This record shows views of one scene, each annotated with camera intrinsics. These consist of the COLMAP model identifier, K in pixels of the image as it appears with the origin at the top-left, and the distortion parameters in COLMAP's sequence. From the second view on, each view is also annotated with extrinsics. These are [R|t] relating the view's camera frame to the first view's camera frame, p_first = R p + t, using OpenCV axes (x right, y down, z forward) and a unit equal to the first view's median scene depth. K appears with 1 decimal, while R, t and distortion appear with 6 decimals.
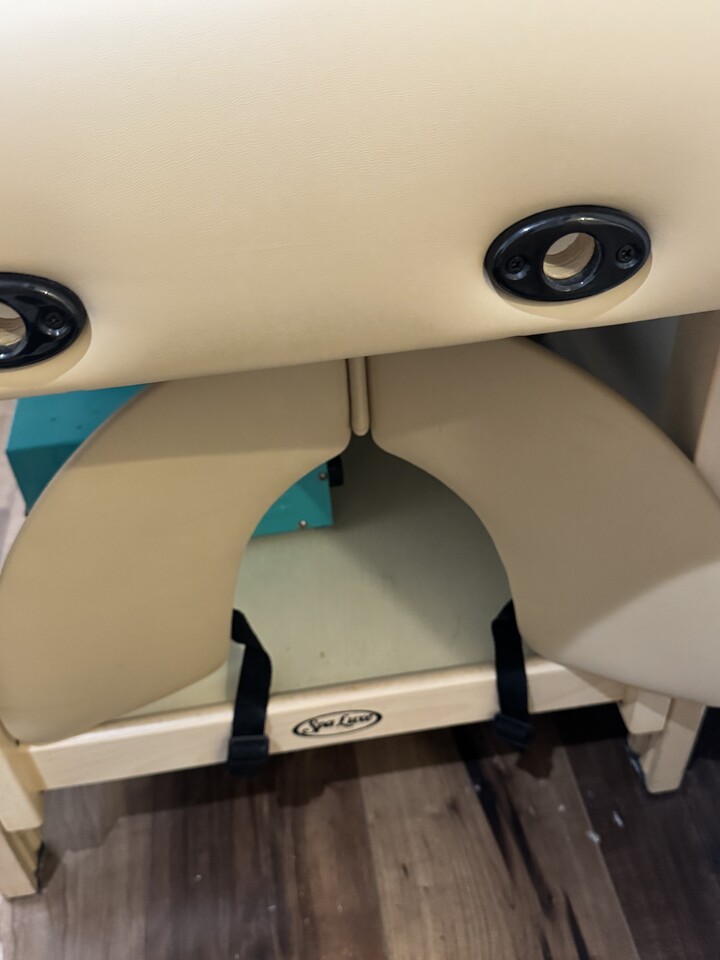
lens RADIAL K [[919.8, 0, 360.0], [0, 919.8, 480.0], [0, 0, 1]] dist [-0.025281, -0.011336]
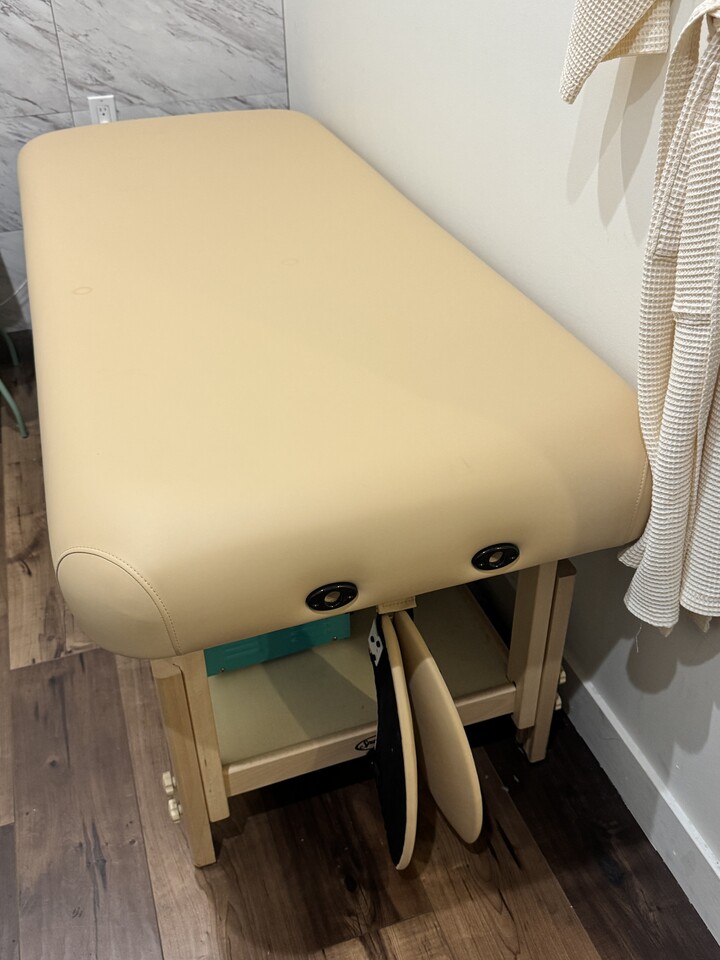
lens RADIAL K [[909.5, 0, 360.0], [0, 909.5, 480.0], [0, 0, 1]] dist [-0.003896, -0.000333]
pose [[0.982063, -0.074613, 0.173159, -0.326396], [0.089832, 0.992594, -0.081773, -0.124530], [-0.165776, 0.095861, 0.981493, -0.884289]]
